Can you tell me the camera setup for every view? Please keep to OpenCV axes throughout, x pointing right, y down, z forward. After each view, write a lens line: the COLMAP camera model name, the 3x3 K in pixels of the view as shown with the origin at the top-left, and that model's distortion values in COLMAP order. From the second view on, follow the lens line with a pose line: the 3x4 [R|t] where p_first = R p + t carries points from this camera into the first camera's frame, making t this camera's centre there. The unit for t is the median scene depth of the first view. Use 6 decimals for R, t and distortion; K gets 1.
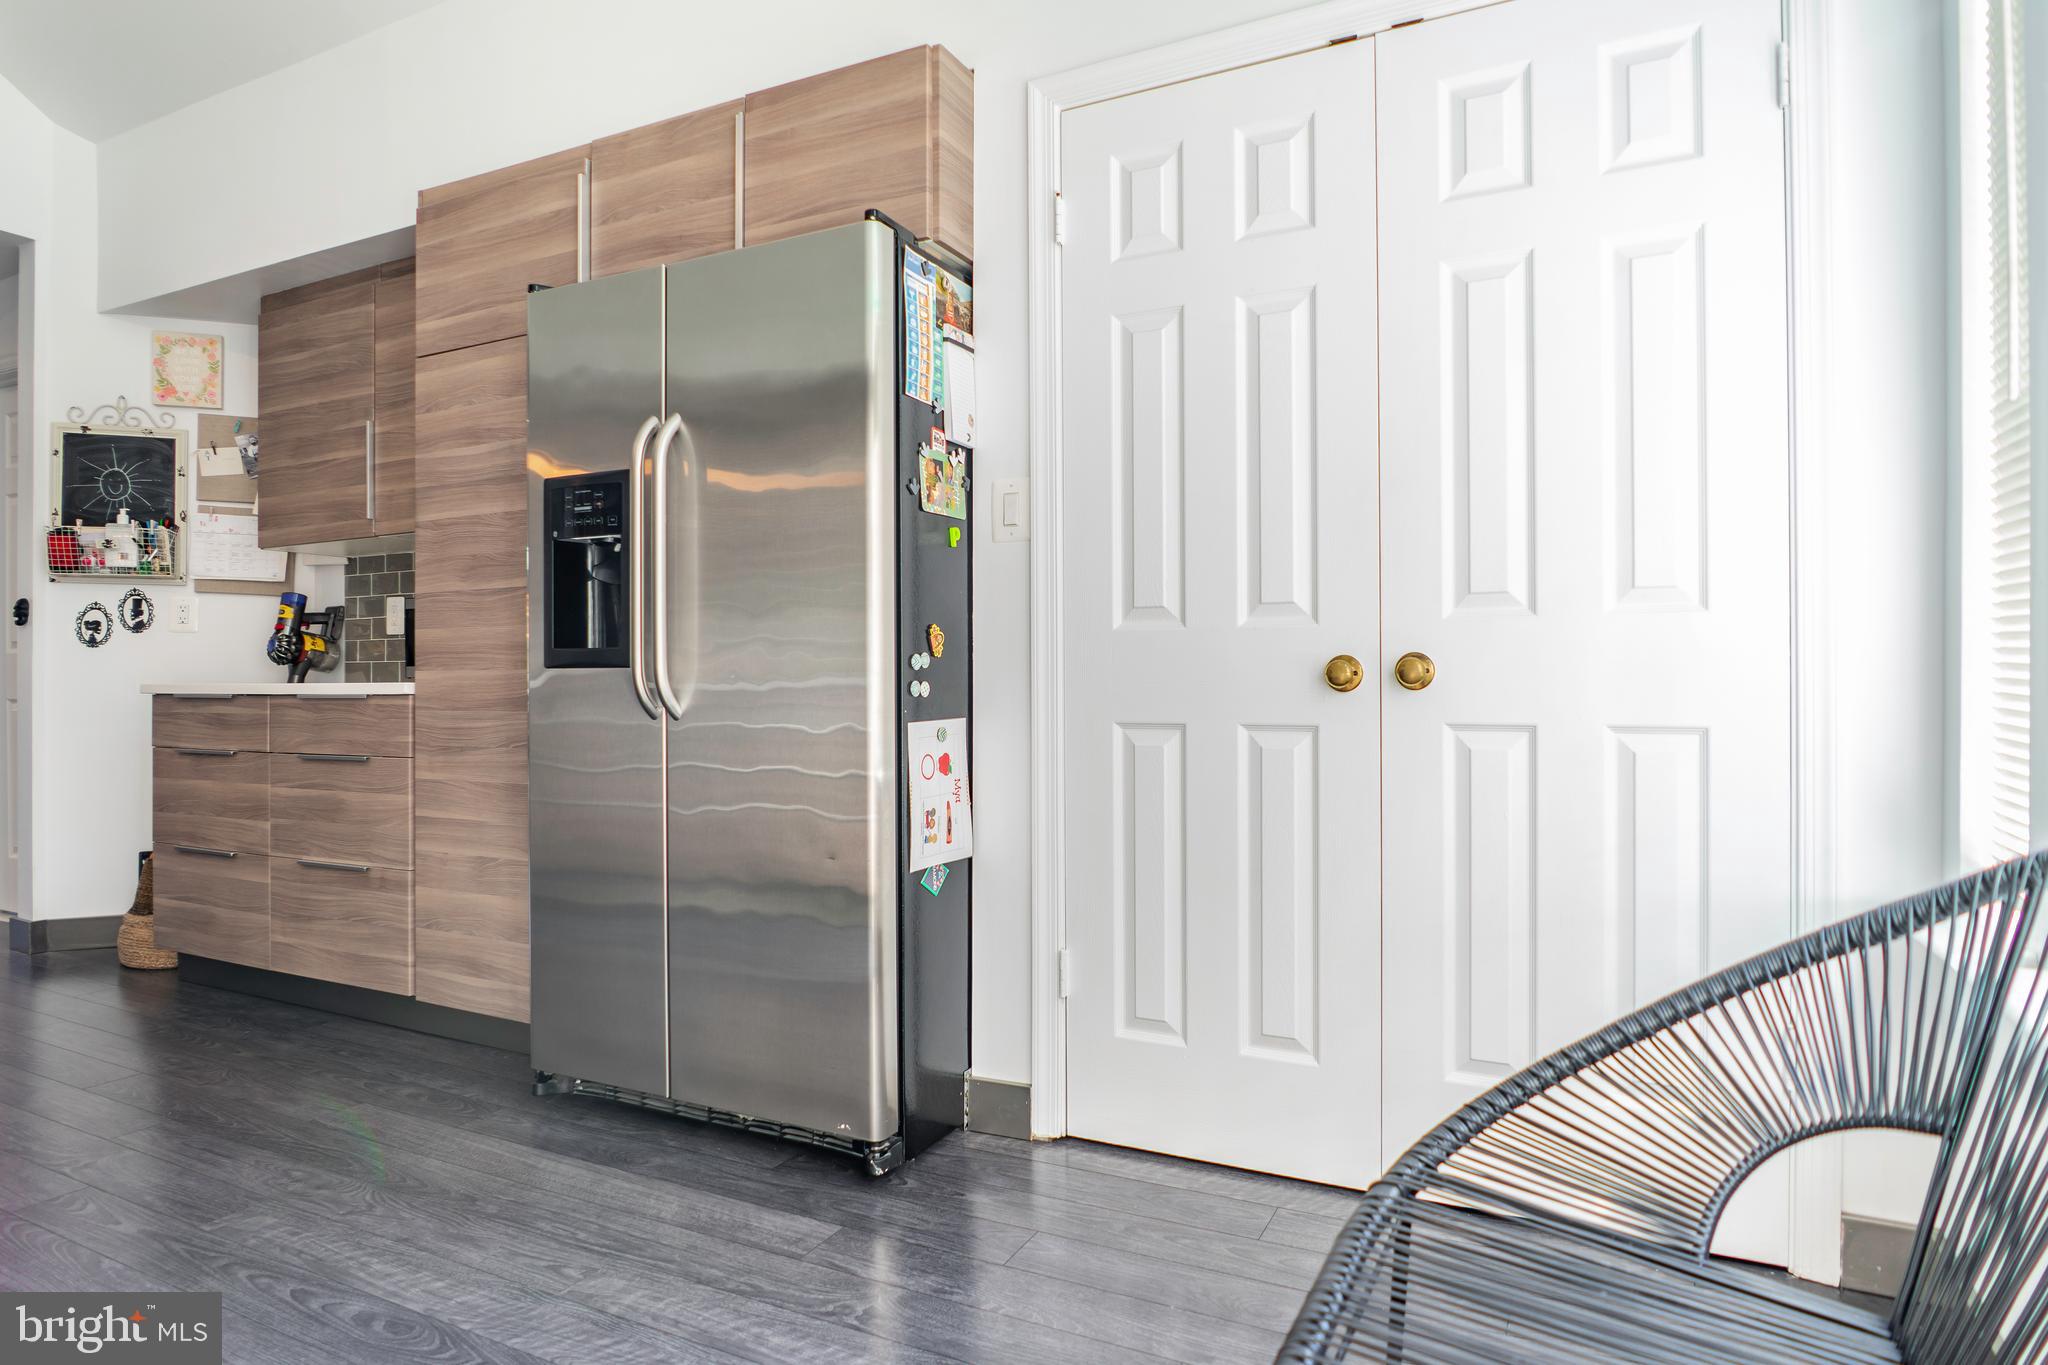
lens RADIAL K [[1169.2, 0, 1026.0], [0, 1169.2, 679.3], [0, 0, 1]] dist [-0.021068, 0.001537]
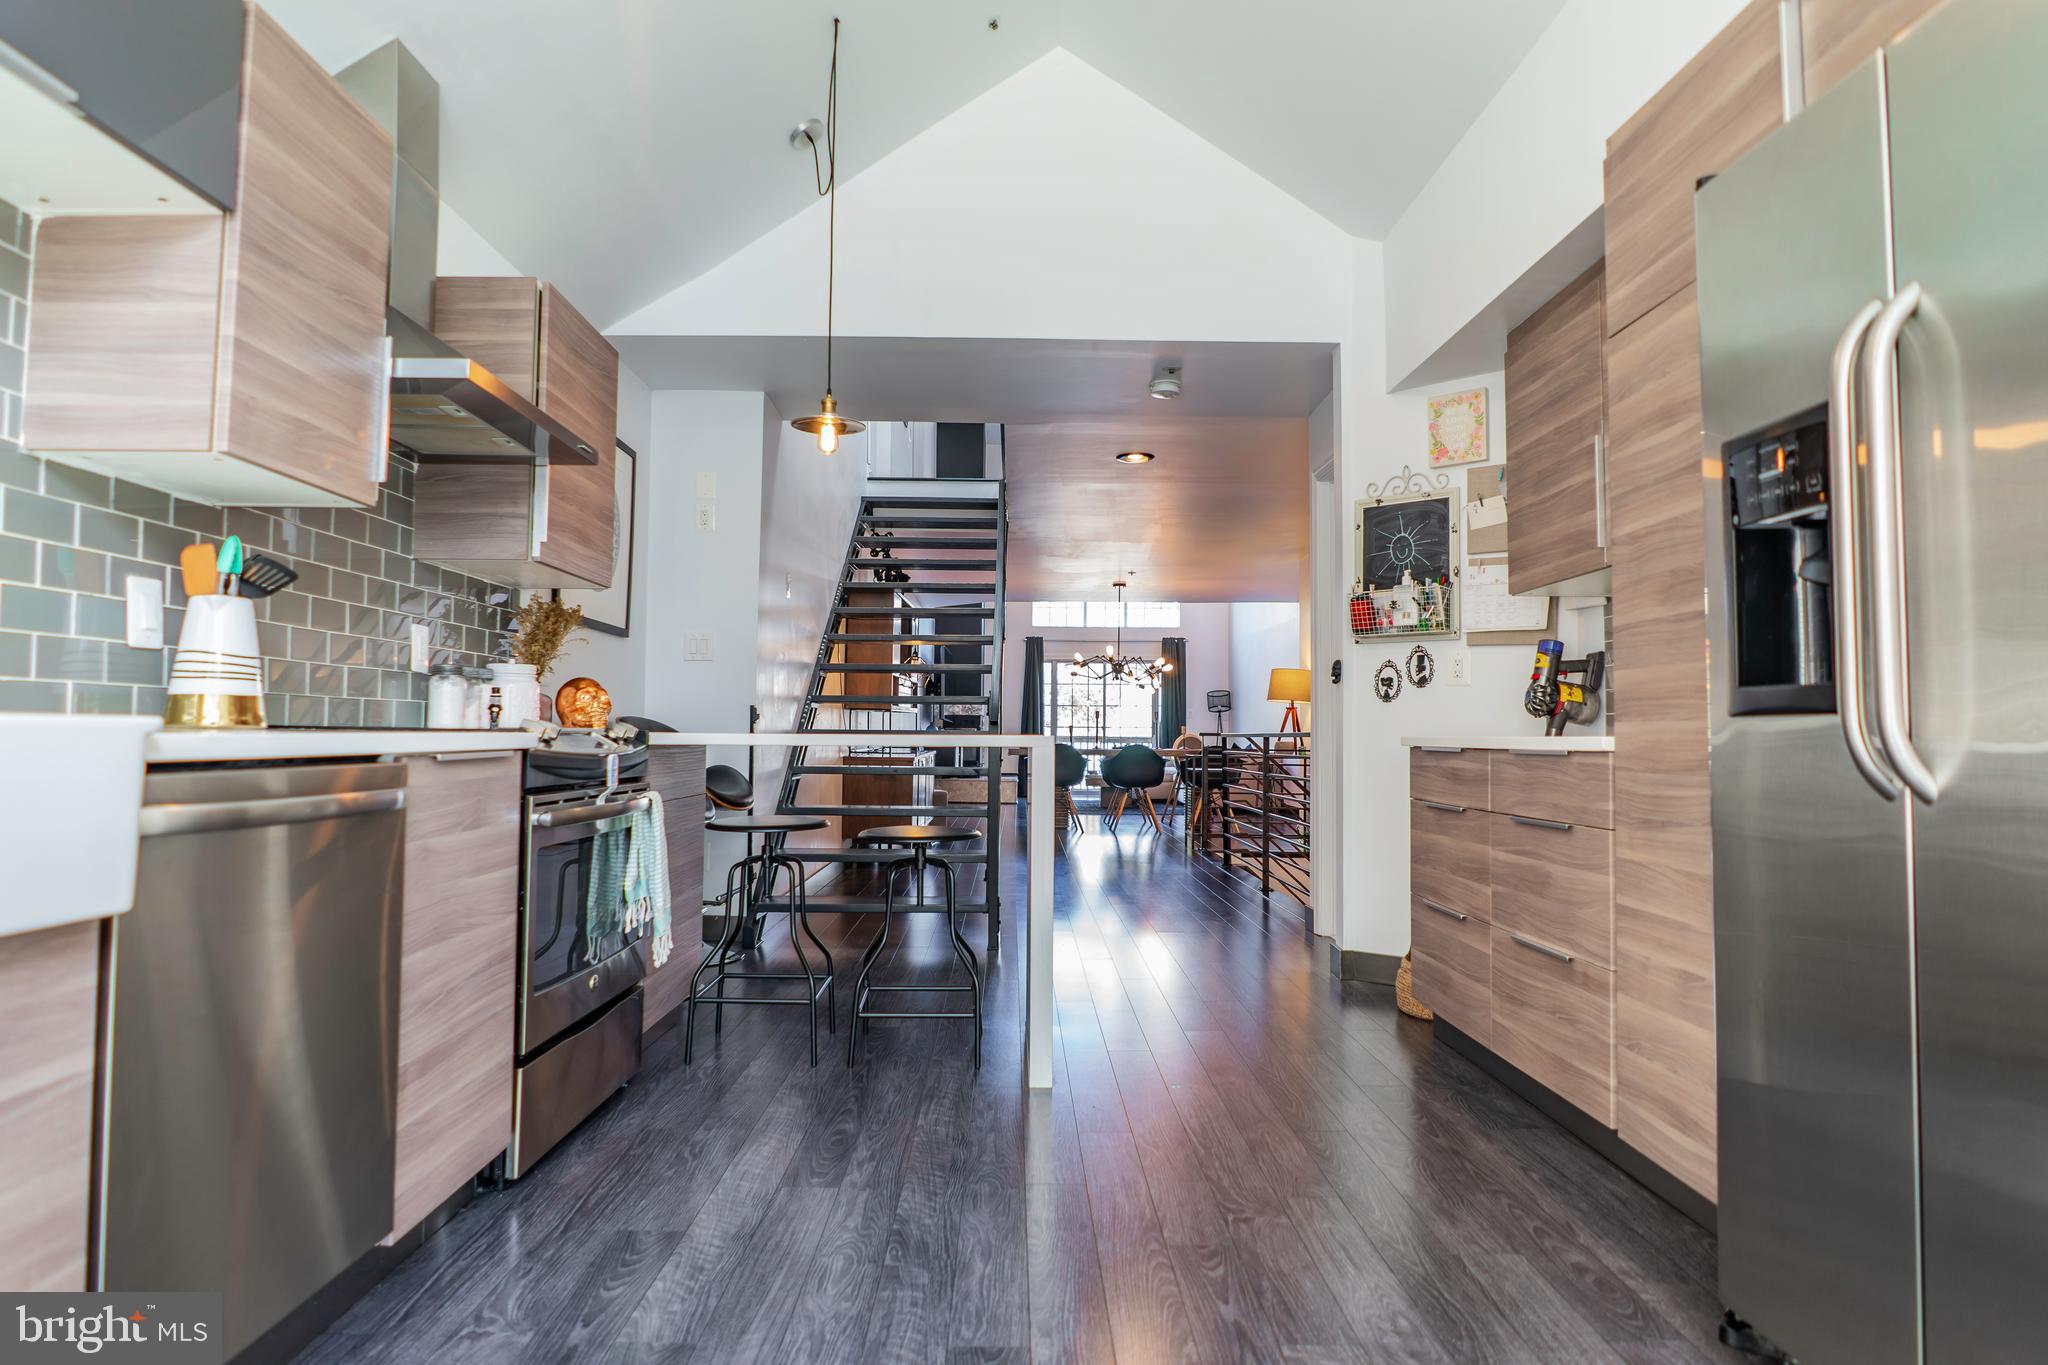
lens RADIAL K [[1169.2, 0, 1026.0], [0, 1169.2, 679.3], [0, 0, 1]] dist [-0.021068, 0.001537]
pose [[0.460743, -0.034961, -0.886845, 0.002263], [-0.007730, 0.999028, -0.043399, 0.001033], [0.887500, 0.026851, 0.460024, 0.241584]]
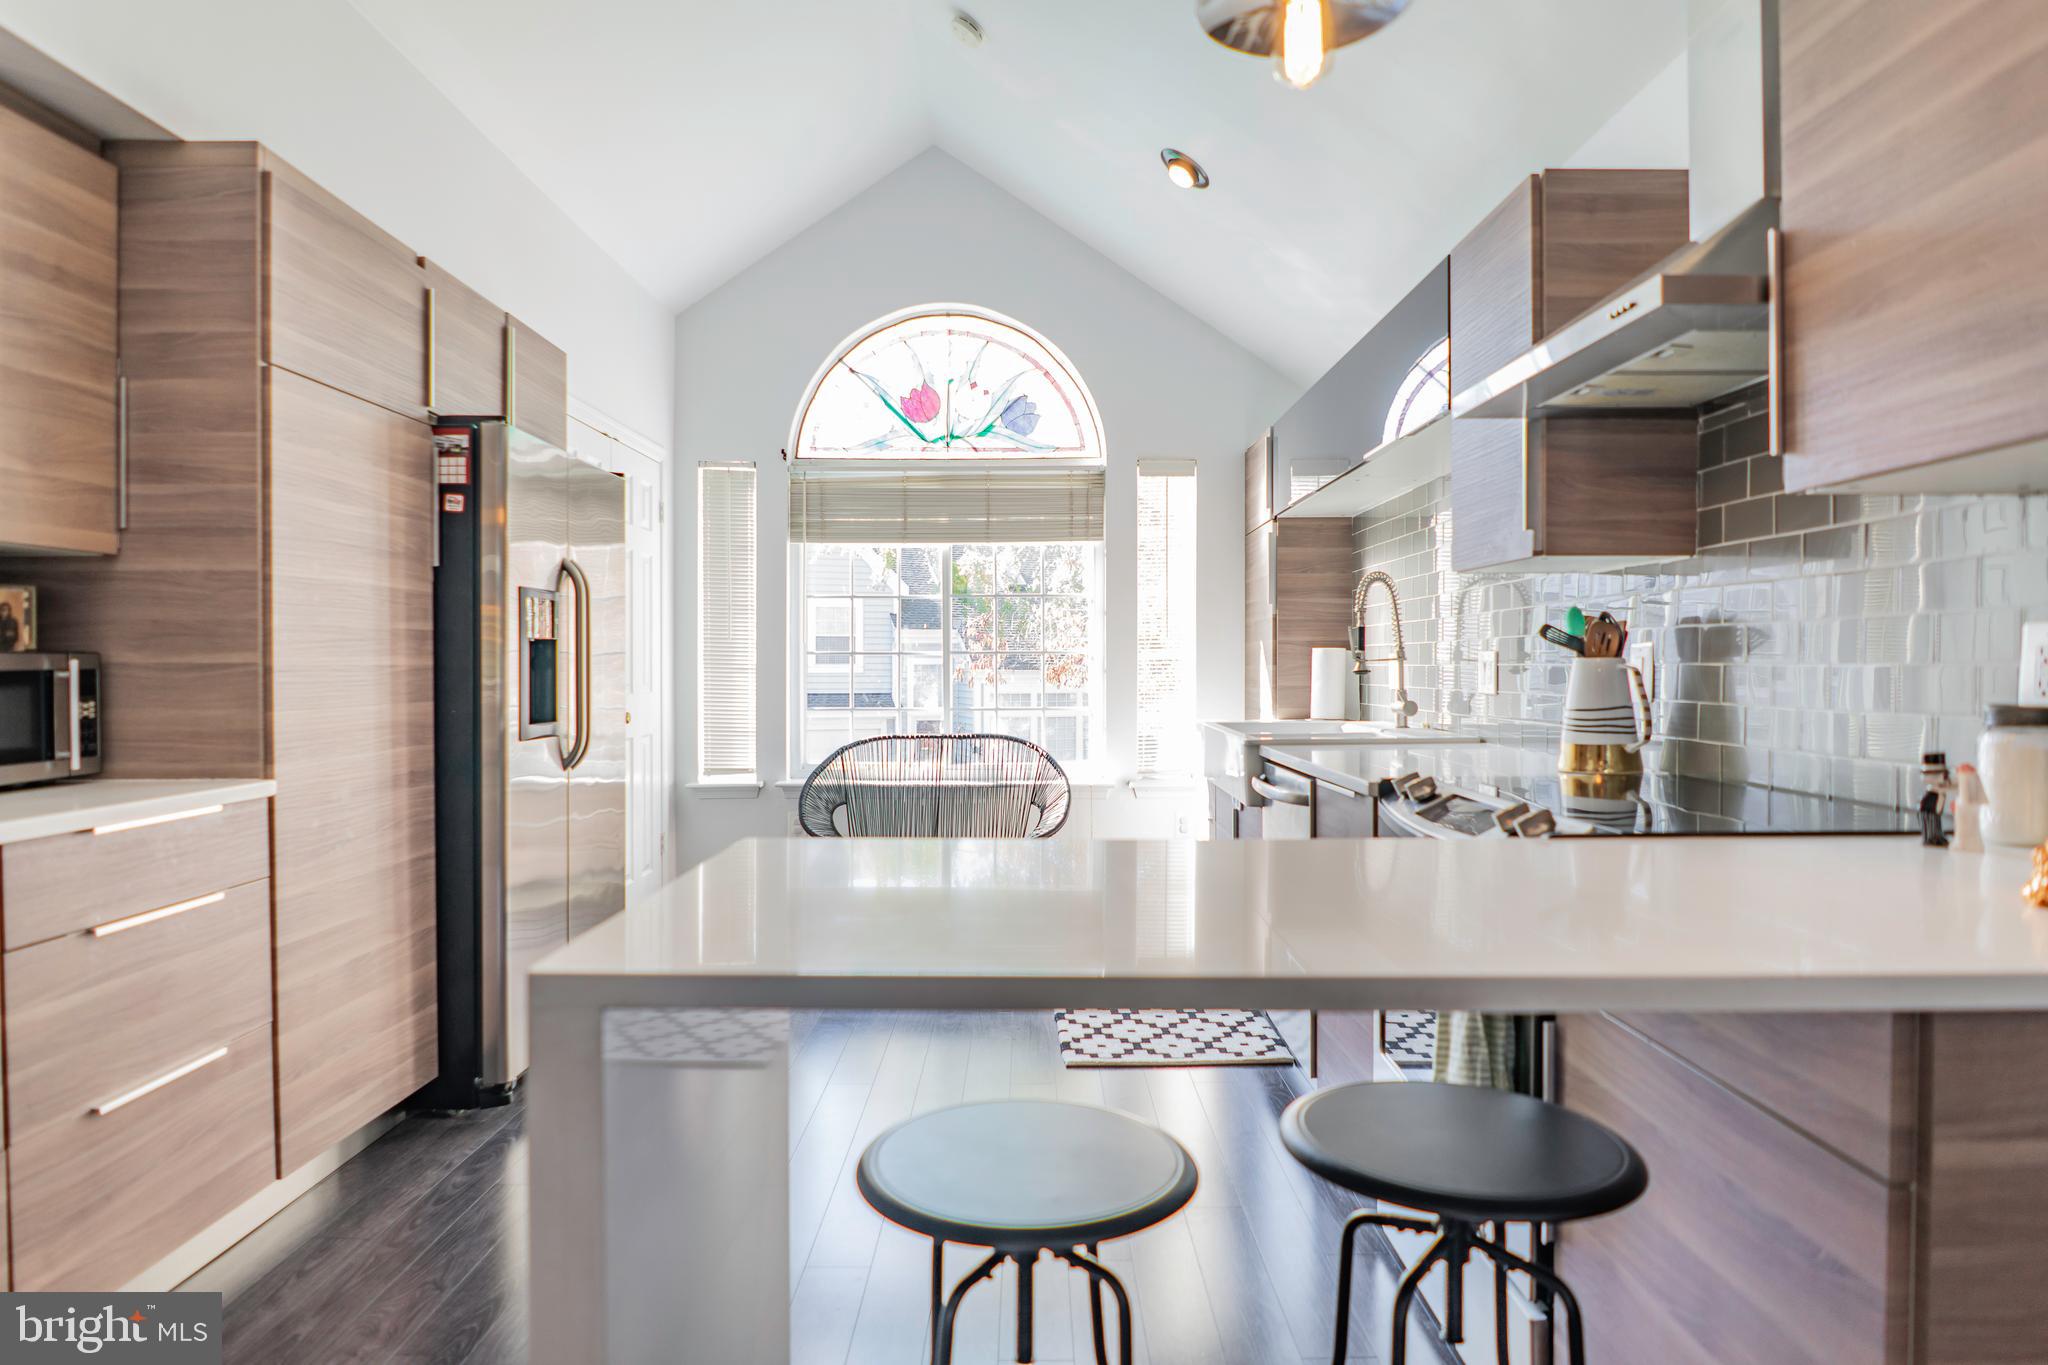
lens RADIAL K [[1169.2, 0, 1026.0], [0, 1169.2, 679.3], [0, 0, 1]] dist [-0.021068, 0.001537]
pose [[-0.447433, -0.007523, 0.894286, -1.316008], [0.001615, 0.999956, 0.009219, -0.064462], [-0.894316, 0.005569, -0.447401, 0.812440]]
